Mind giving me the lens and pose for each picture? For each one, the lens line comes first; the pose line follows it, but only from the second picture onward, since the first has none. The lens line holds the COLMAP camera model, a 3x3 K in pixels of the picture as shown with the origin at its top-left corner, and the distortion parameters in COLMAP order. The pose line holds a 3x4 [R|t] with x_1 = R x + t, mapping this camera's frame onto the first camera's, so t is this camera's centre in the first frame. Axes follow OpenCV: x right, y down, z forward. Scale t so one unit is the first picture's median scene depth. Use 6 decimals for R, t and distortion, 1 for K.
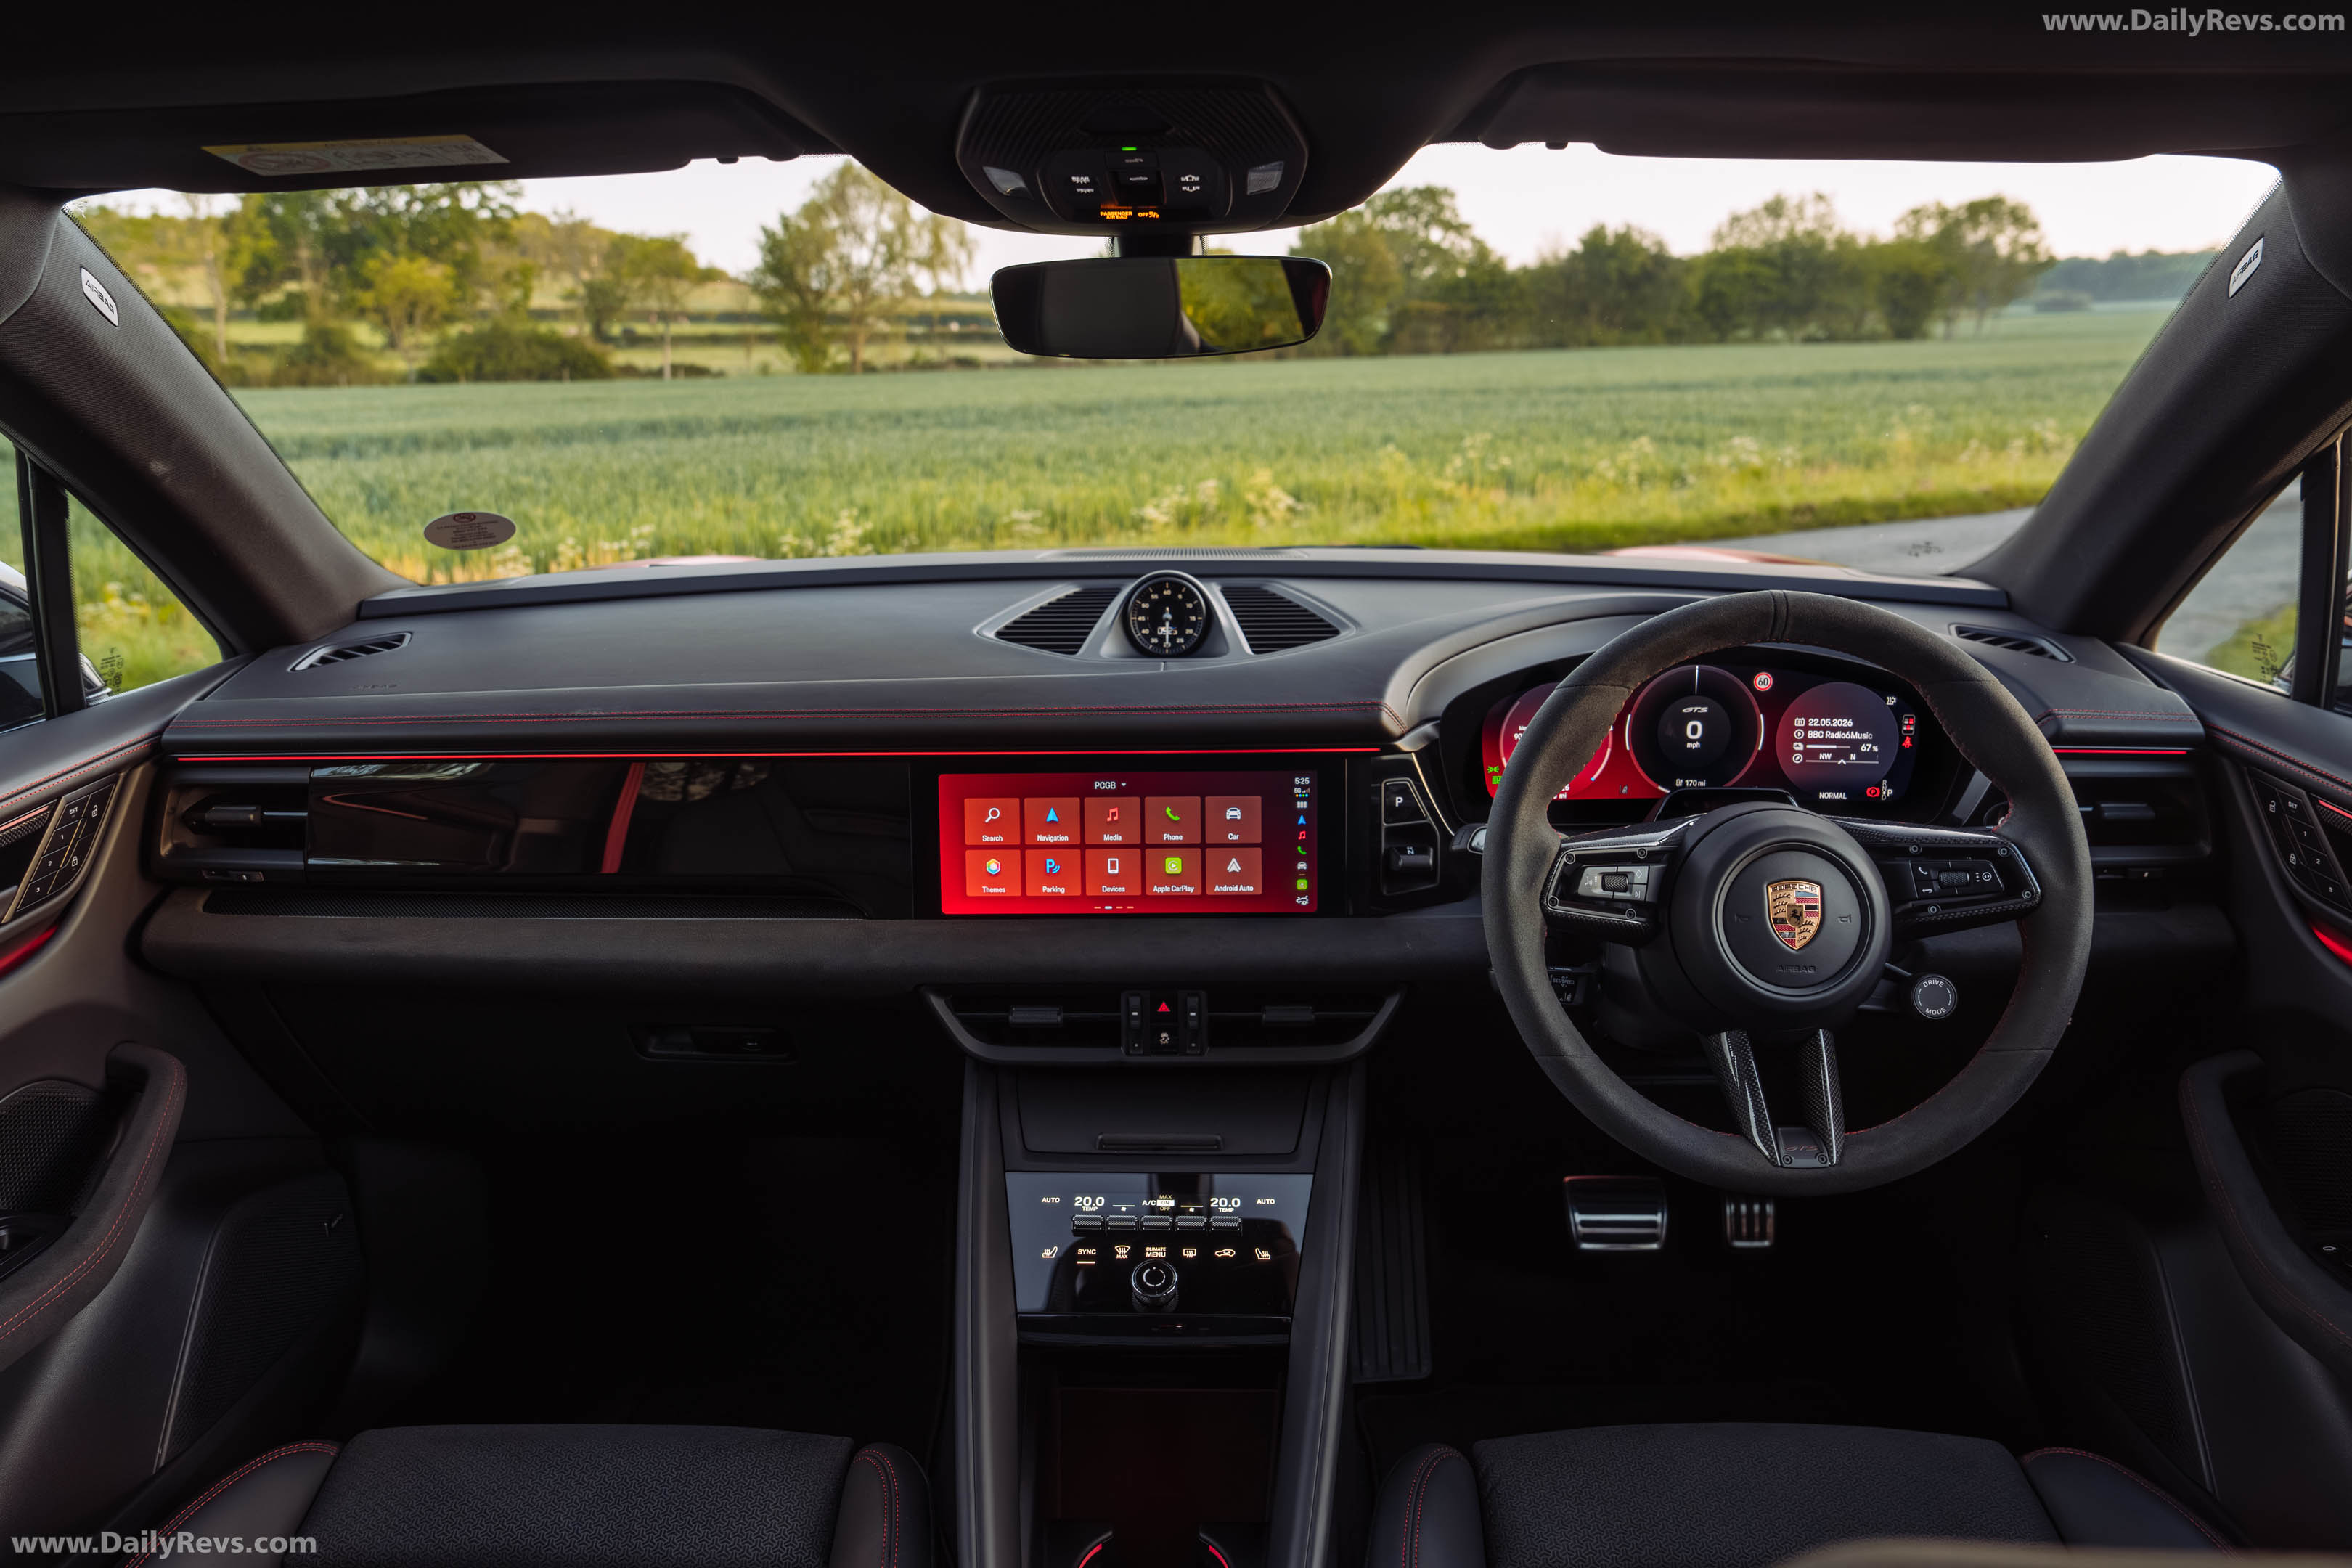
lens RADIAL K [[1695.8, 0, 1166.0], [0, 1695.8, 796.9], [0, 0, 1]] dist [-0.028896, 0.040369]
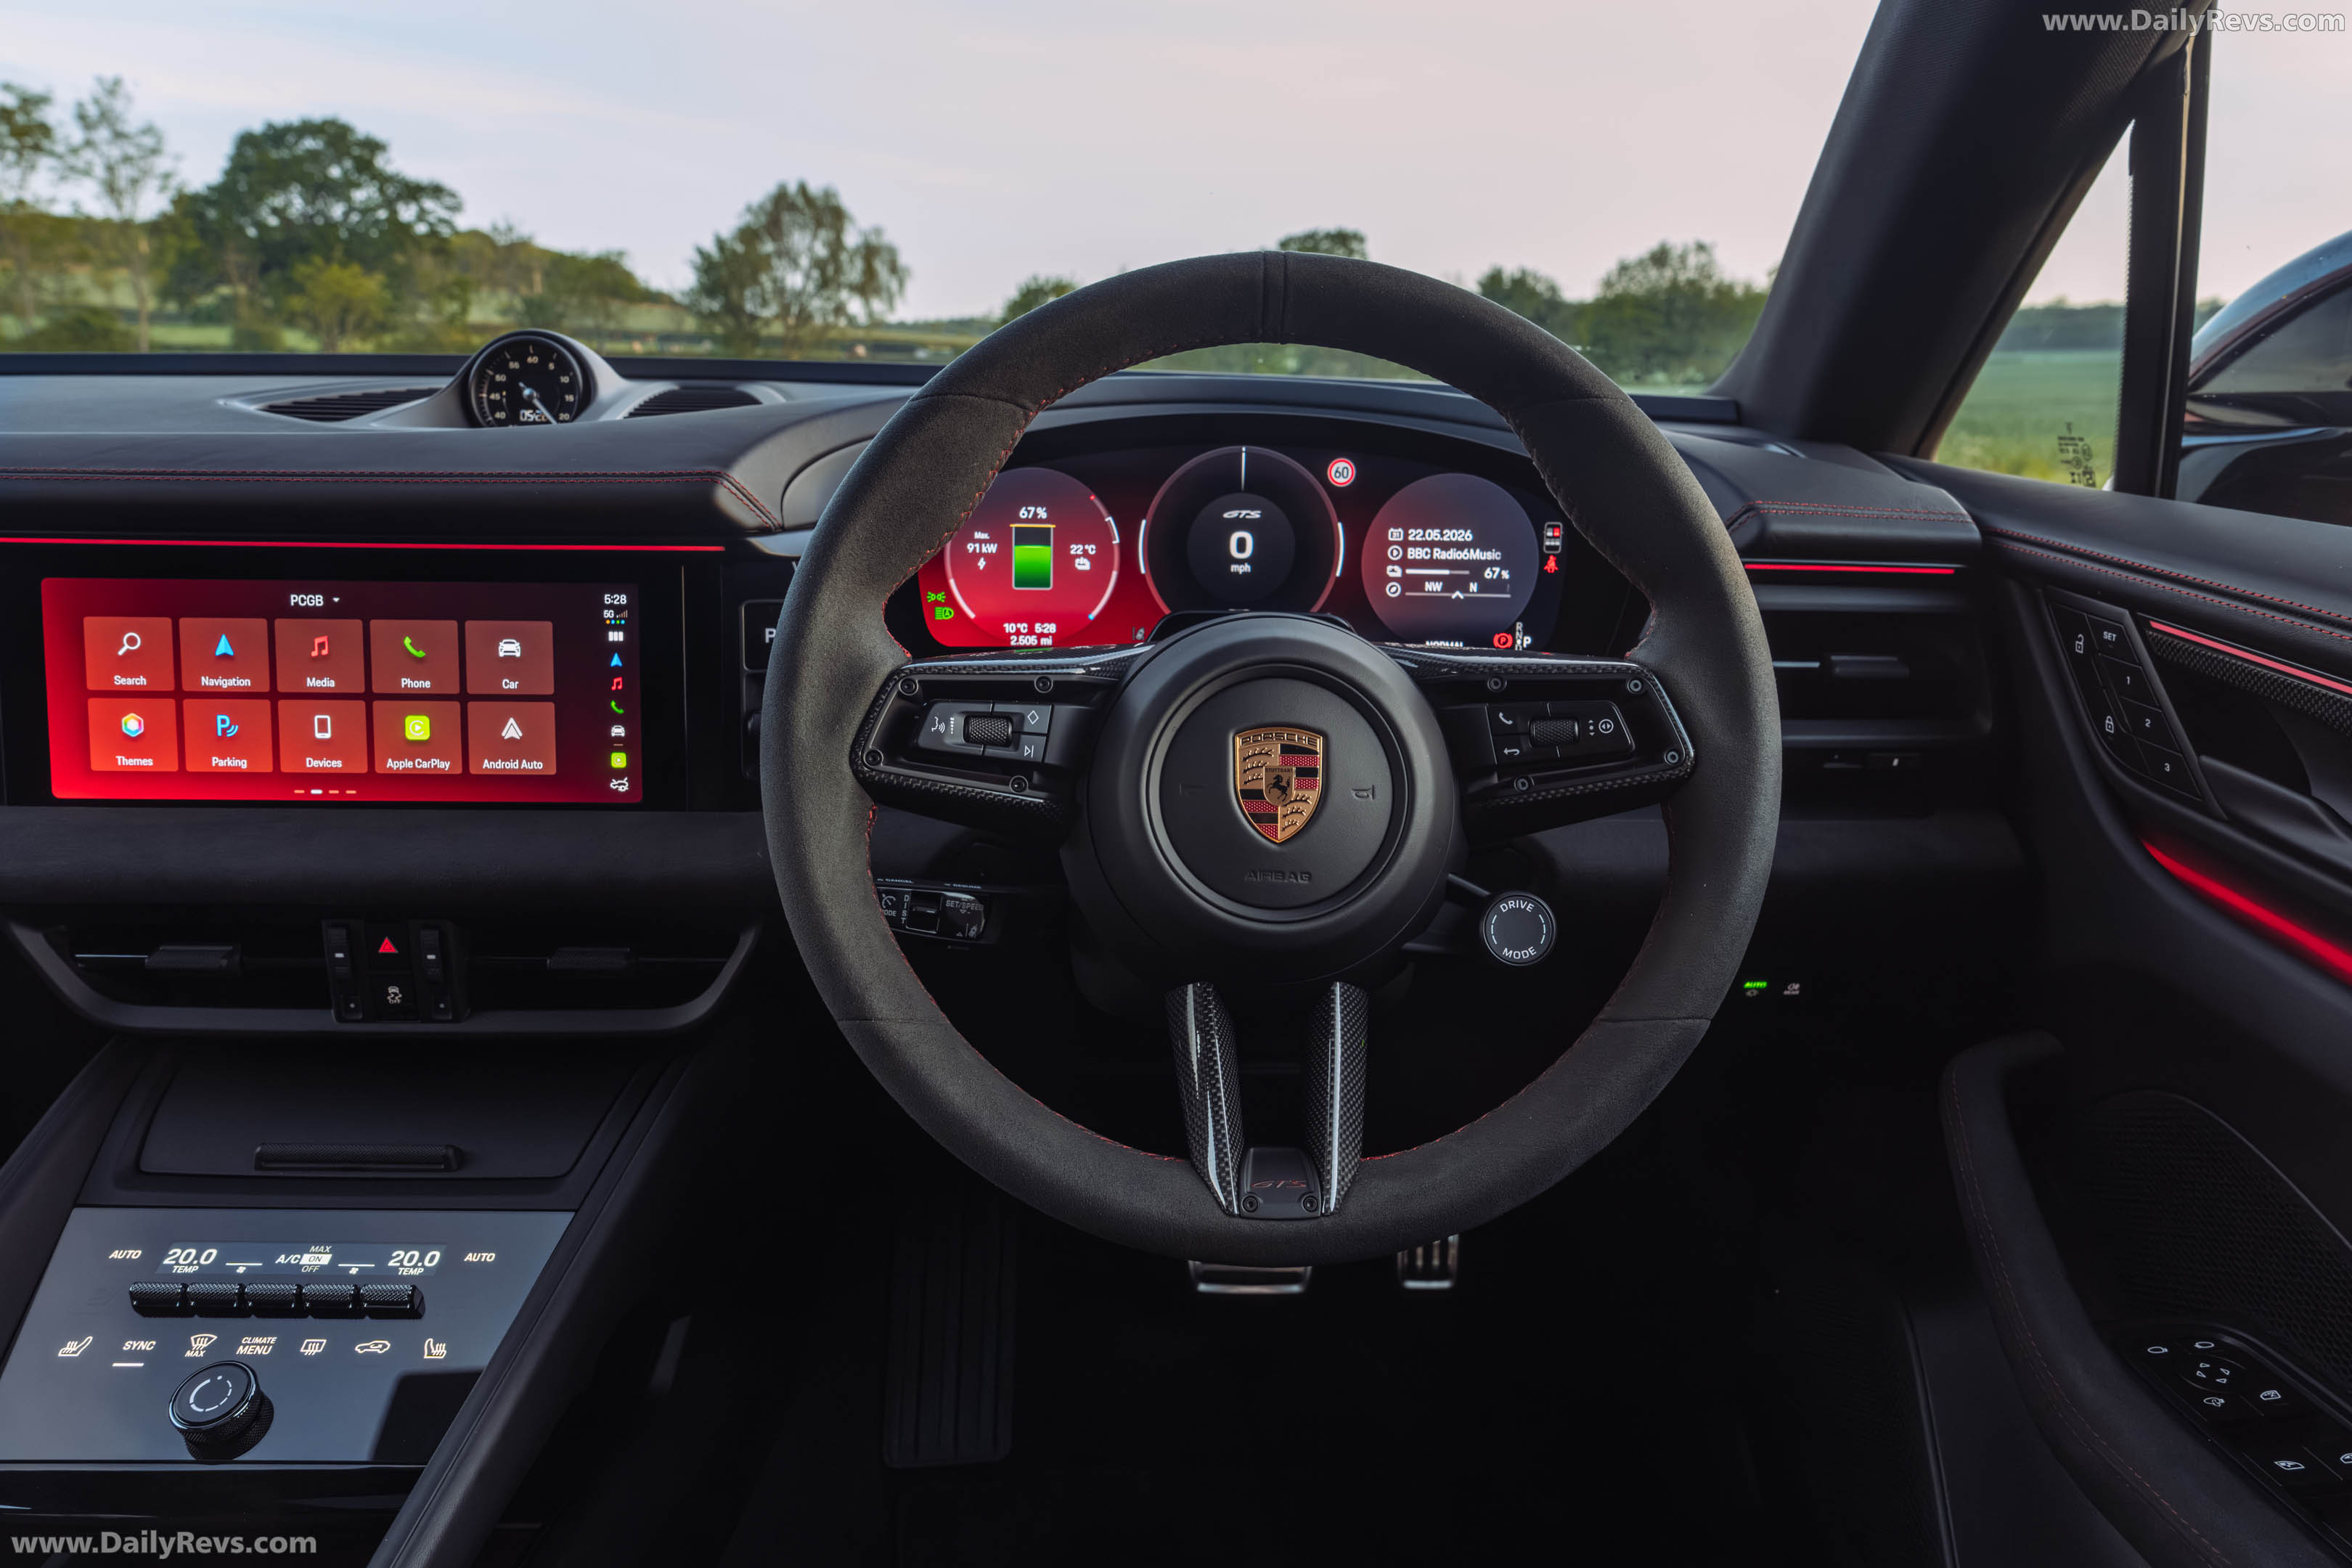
lens RADIAL K [[1601.8, 0, 1153.6], [0, 1601.8, 801.3], [0, 0, 1]] dist [0.001848, 0.000996]
pose [[0.998976, 0.014657, 0.042797, 0.259279], [-0.014525, 0.999889, -0.003382, 0.066514], [-0.042842, 0.002757, 0.999078, 0.378665]]
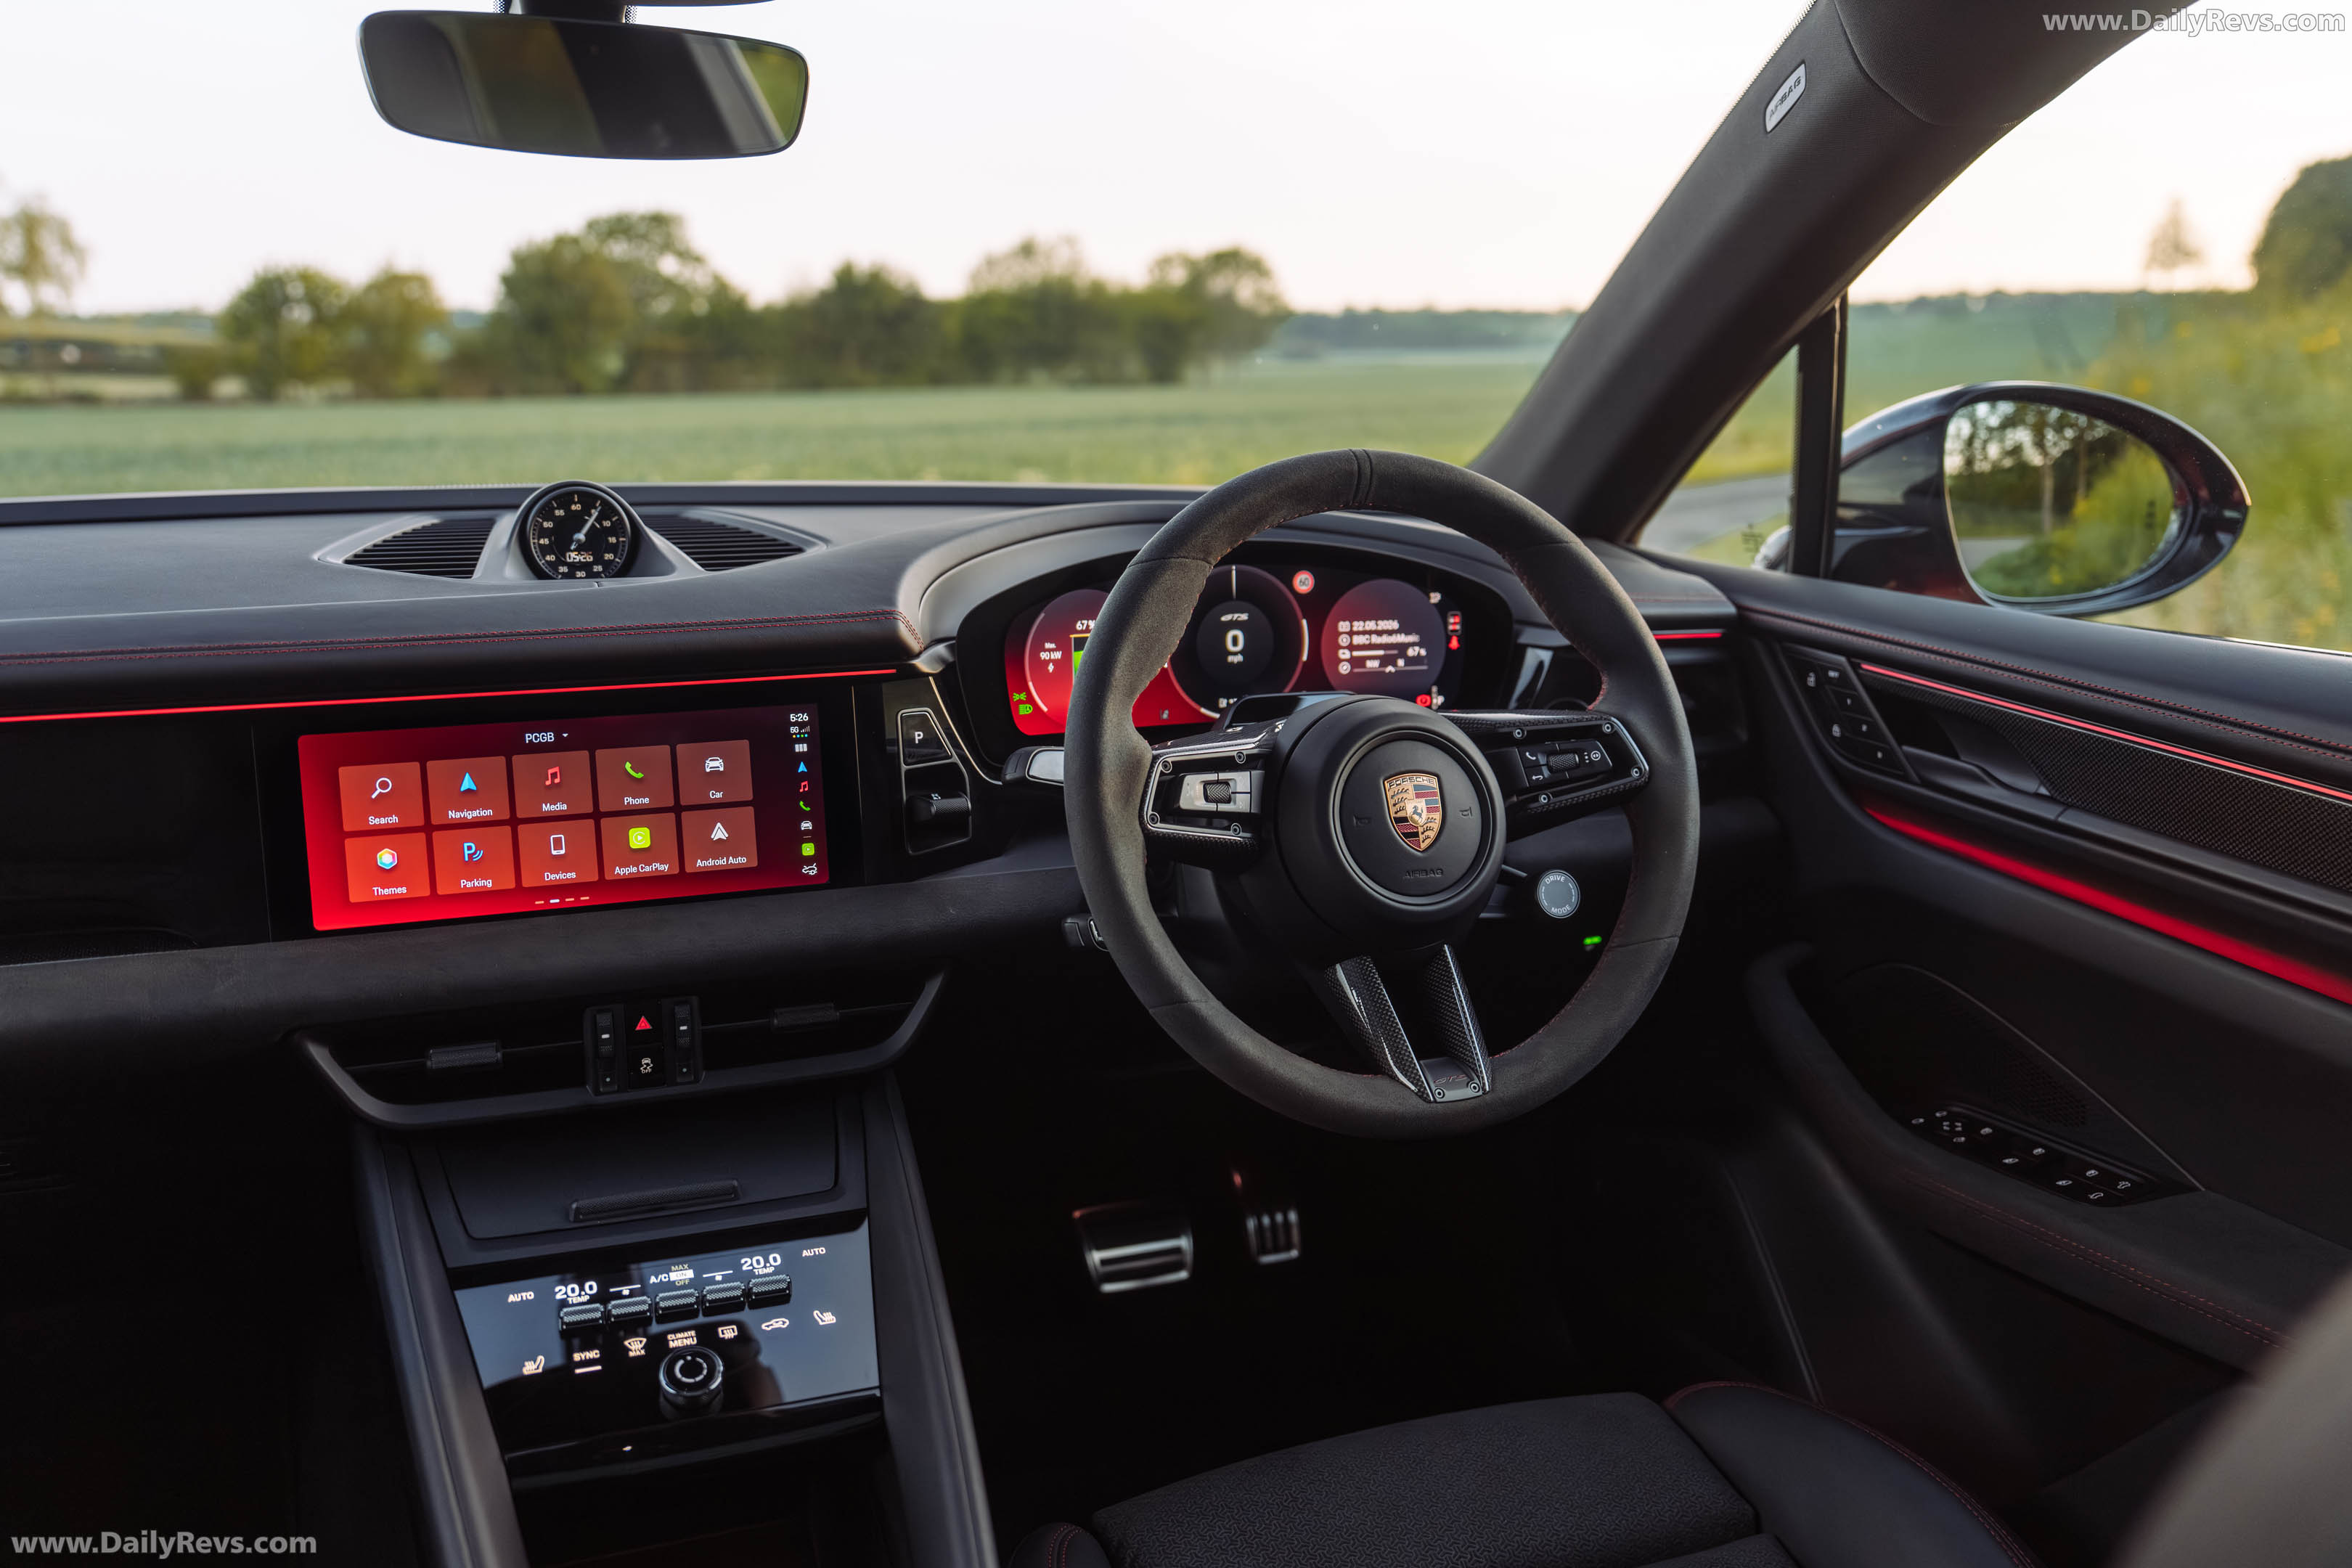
lens RADIAL K [[1889.9, 0, 1134.9], [0, 1889.9, 783.5], [0, 0, 1]] dist [-0.014552, 0.024387]
pose [[0.926004, -0.065495, 0.371789, -0.103755], [0.086085, 0.995523, -0.039037, 0.068564], [-0.367568, 0.068153, 0.927496, 0.128209]]
